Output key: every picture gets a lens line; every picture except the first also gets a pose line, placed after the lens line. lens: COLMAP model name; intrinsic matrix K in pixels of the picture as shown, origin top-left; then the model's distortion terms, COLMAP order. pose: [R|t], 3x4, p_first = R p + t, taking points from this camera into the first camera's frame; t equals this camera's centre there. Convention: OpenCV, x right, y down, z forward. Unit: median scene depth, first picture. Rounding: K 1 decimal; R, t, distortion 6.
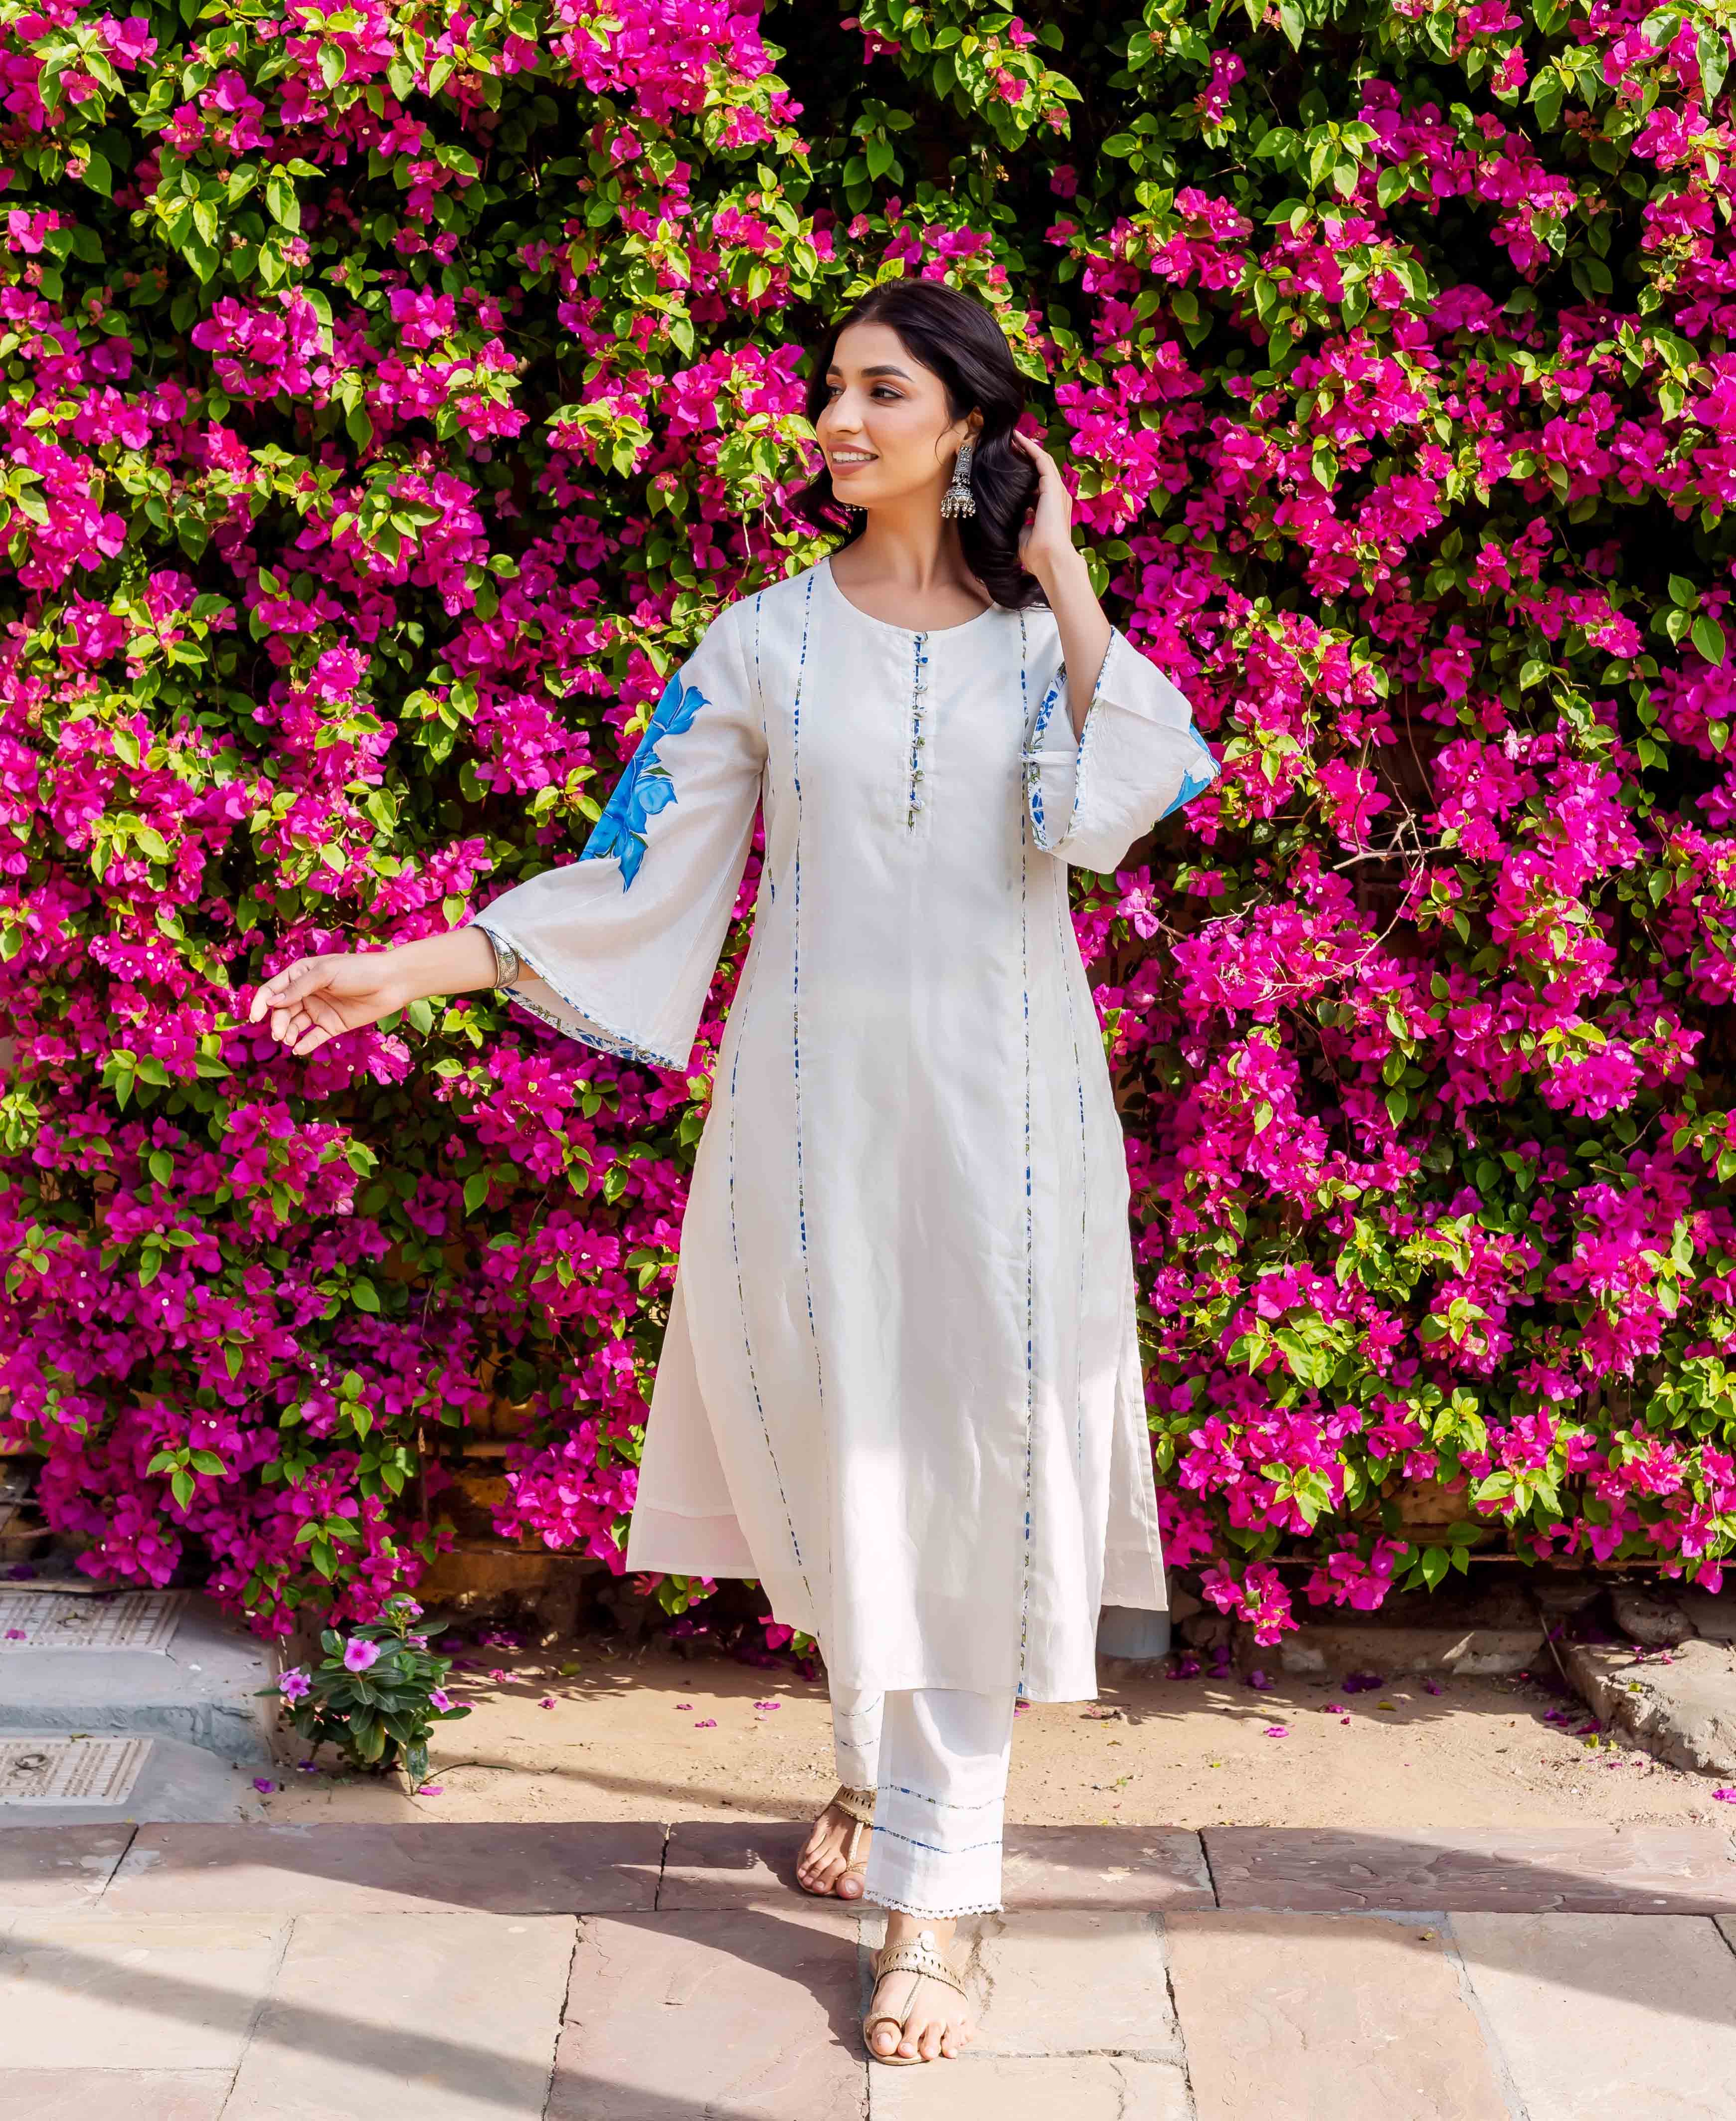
lens RADIAL K [[3868.3, 0, 871.2], [0, 3868.3, 1102.9], [0, 0, 1]] dist [0.015458, -0.011069]
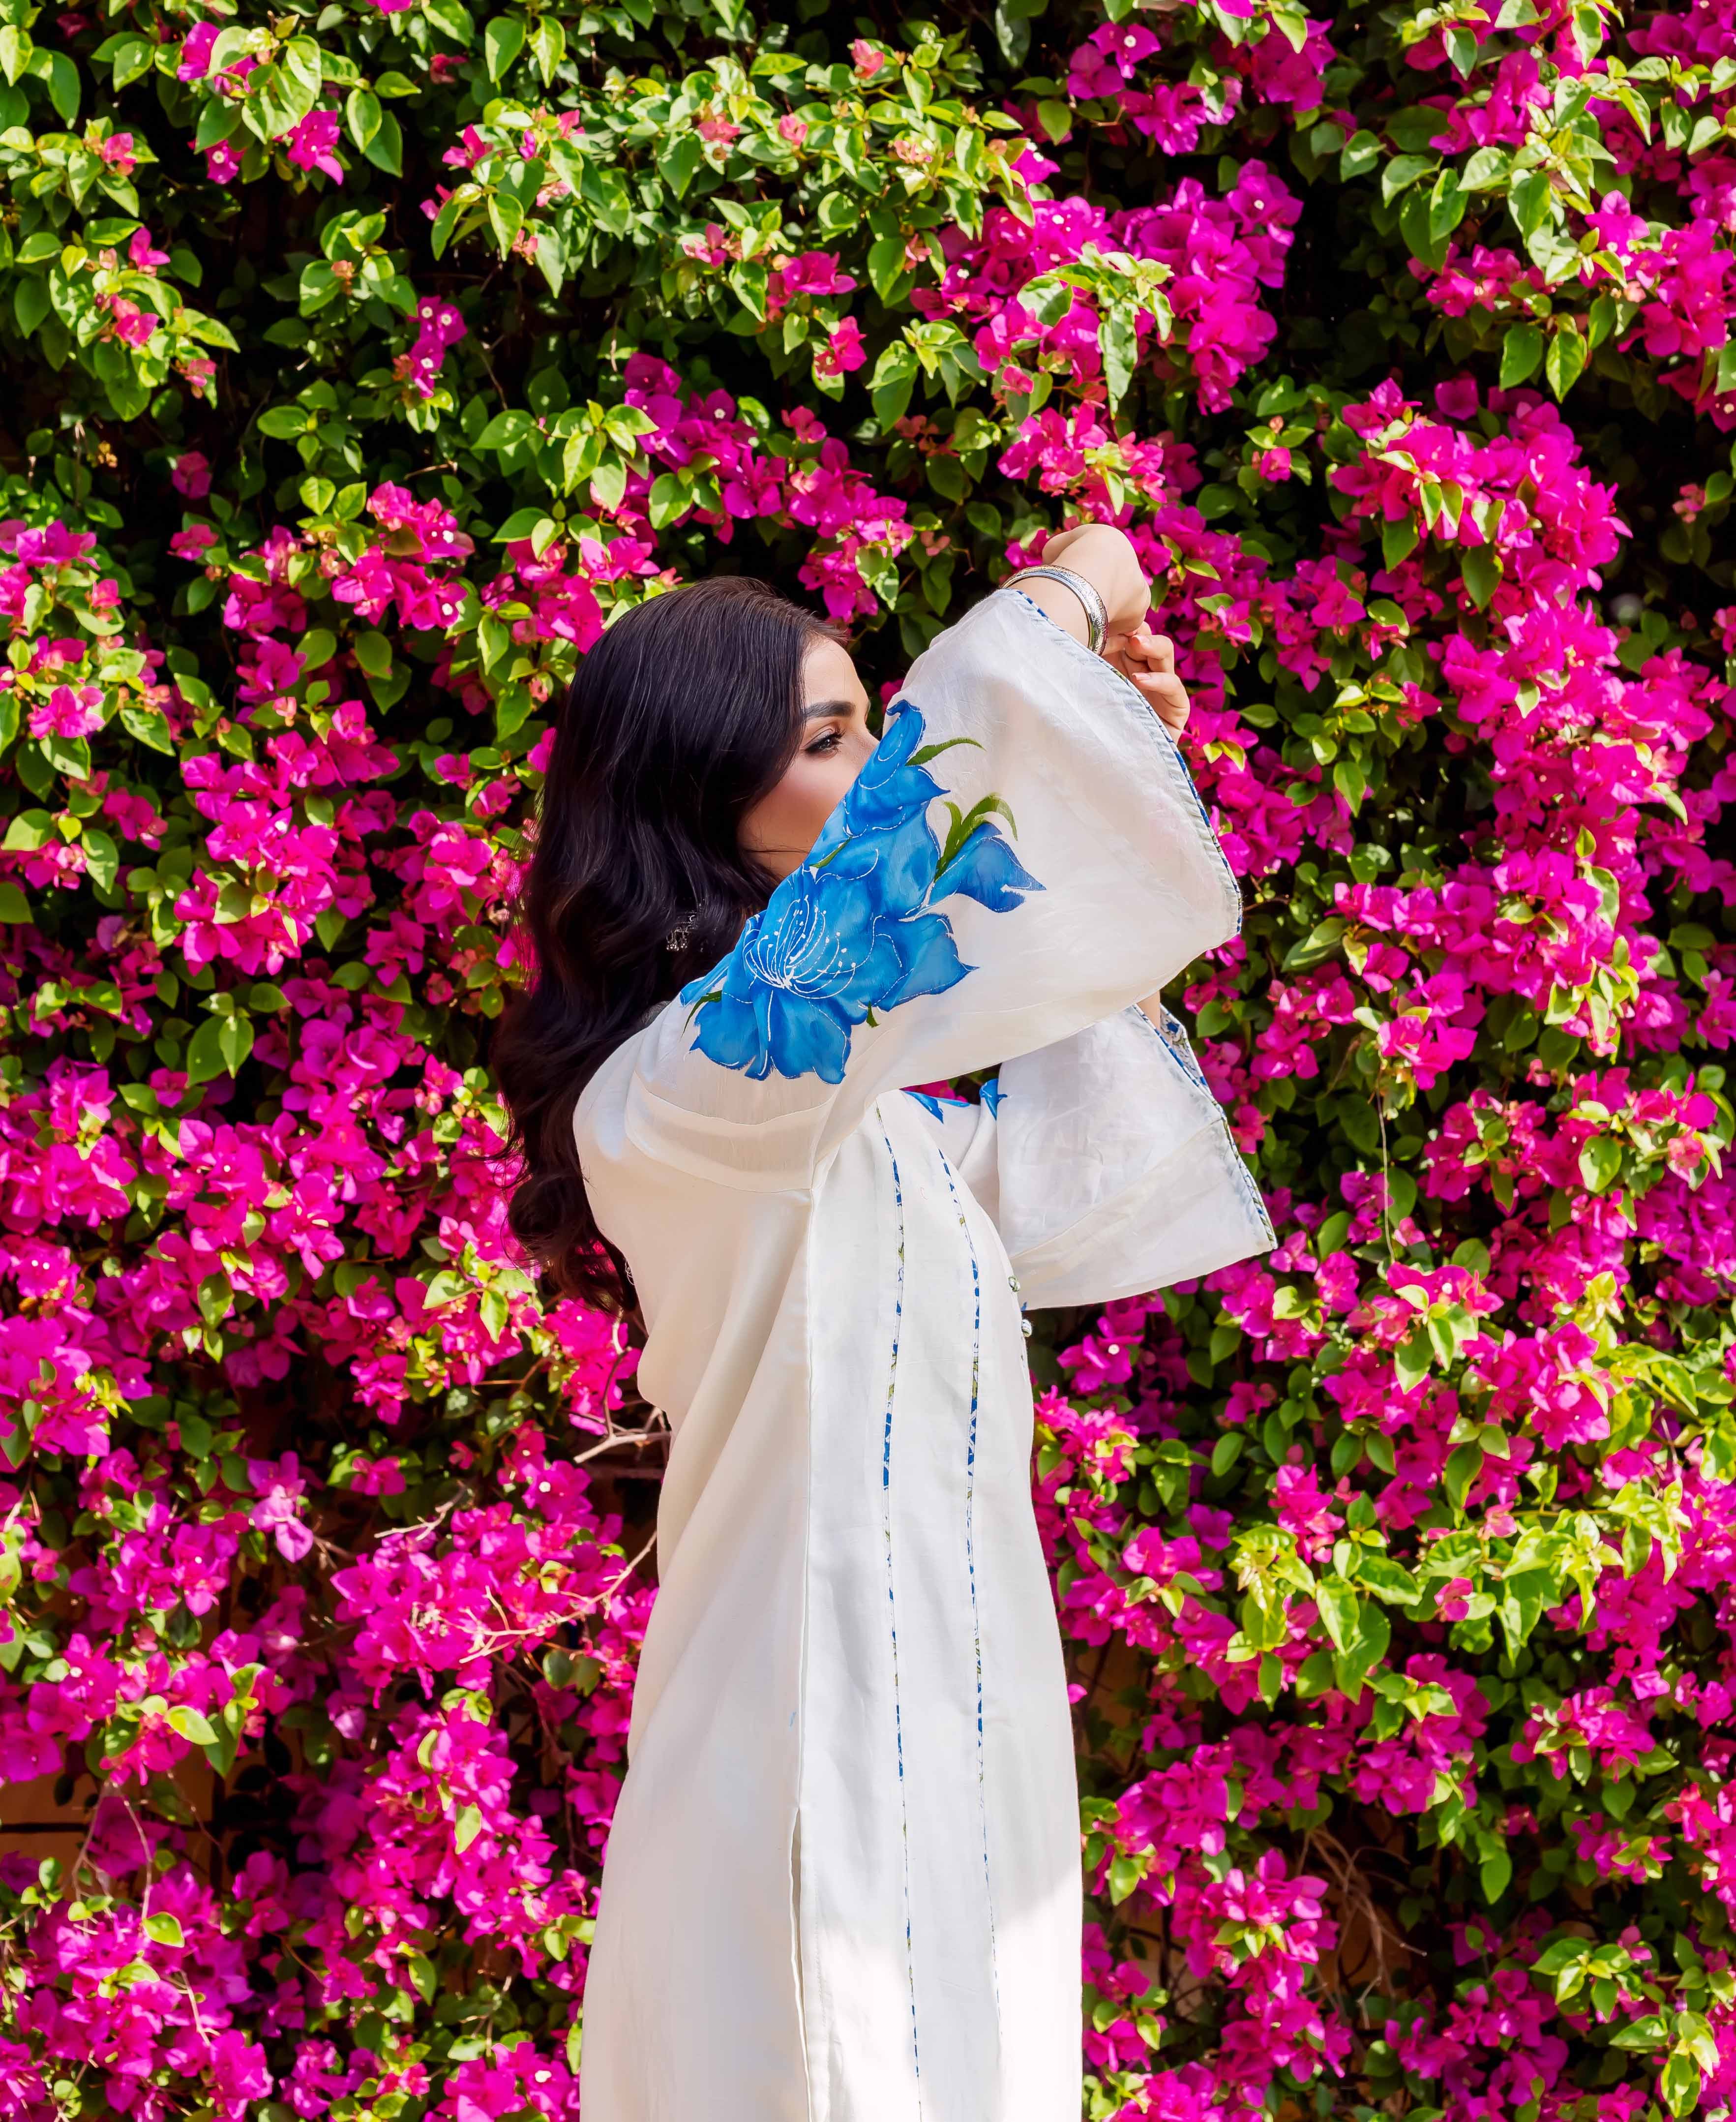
lens RADIAL K [[3969.4, 0, 884.6], [0, 3969.4, 895.6], [0, 0, 1]] dist [0.027646, -0.109910]
pose [[0.963721, 0.027422, 0.265499, -0.018543], [0.016875, 0.986459, -0.163140, -0.043905], [-0.266377, 0.161701, 0.950208, 0.298588]]
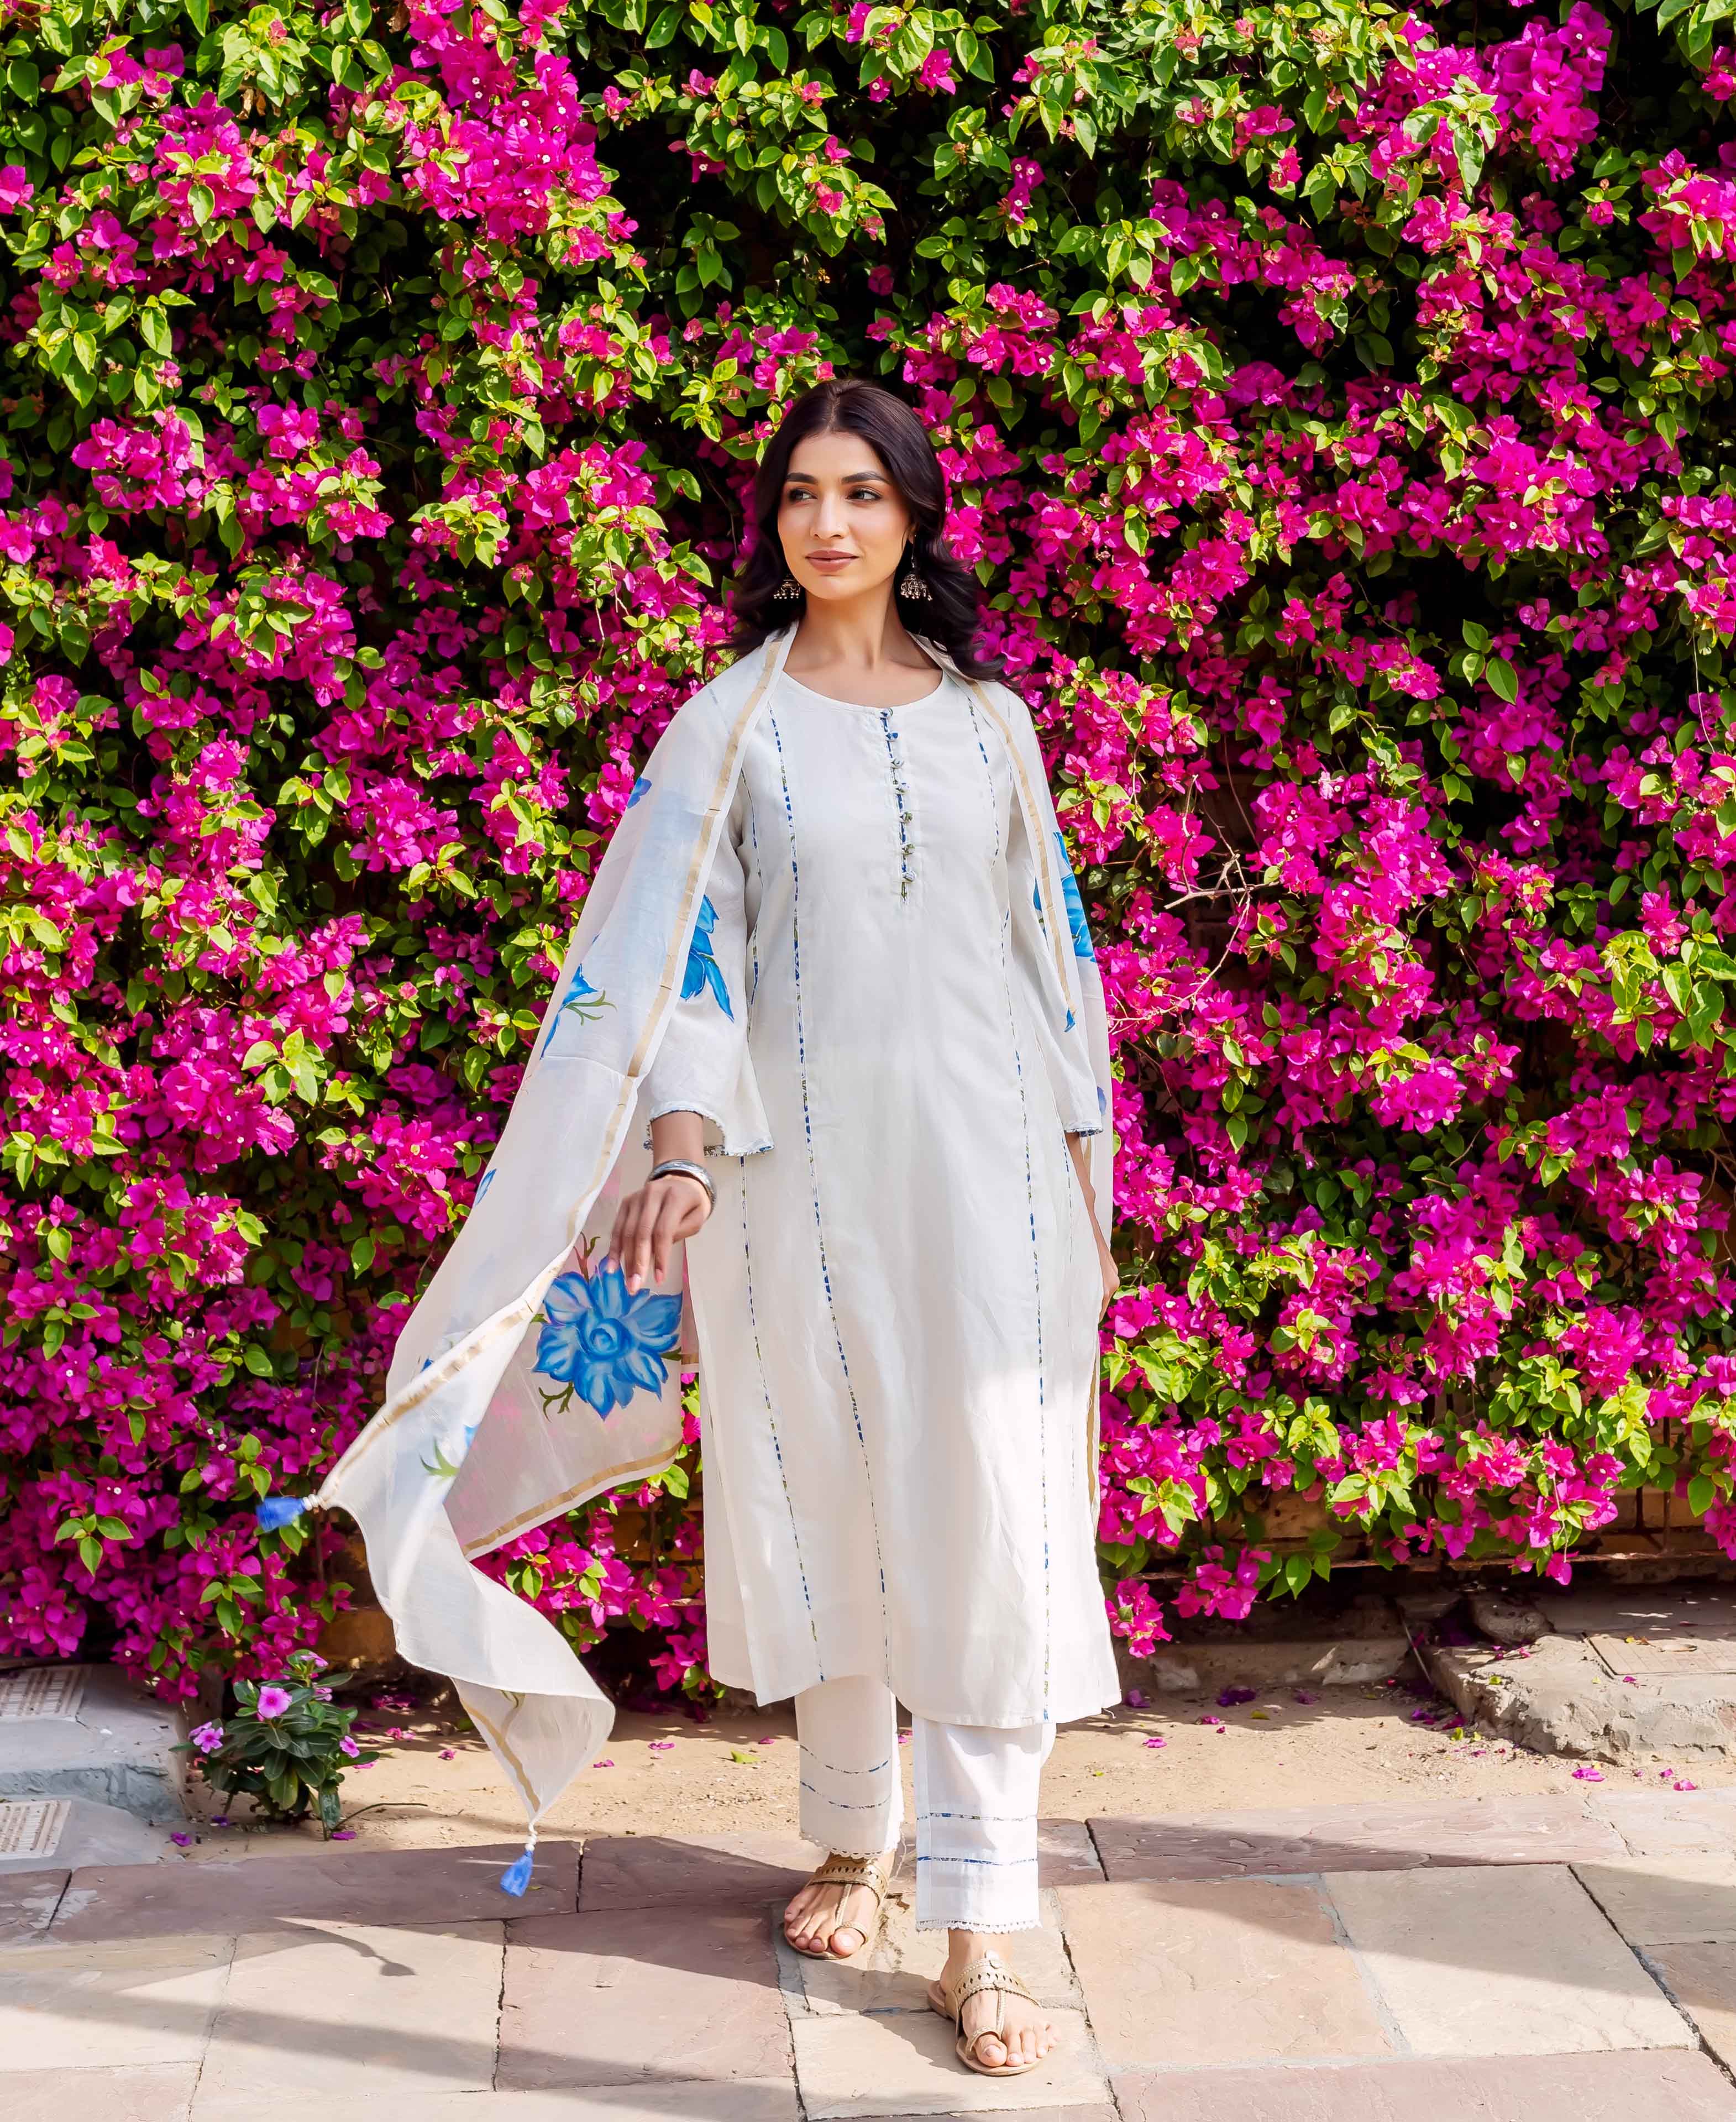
lens RADIAL K [[4206.3, 0, 875.1], [0, 4206.3, 897.9], [0, 0, 1]] dist [0.013623, -0.050826]
pose [[0.997913, -0.044065, 0.047192, -0.014486], [0.047541, 0.996029, -0.075278, 0.020095], [-0.043687, 0.077365, 0.996045, -0.148562]]
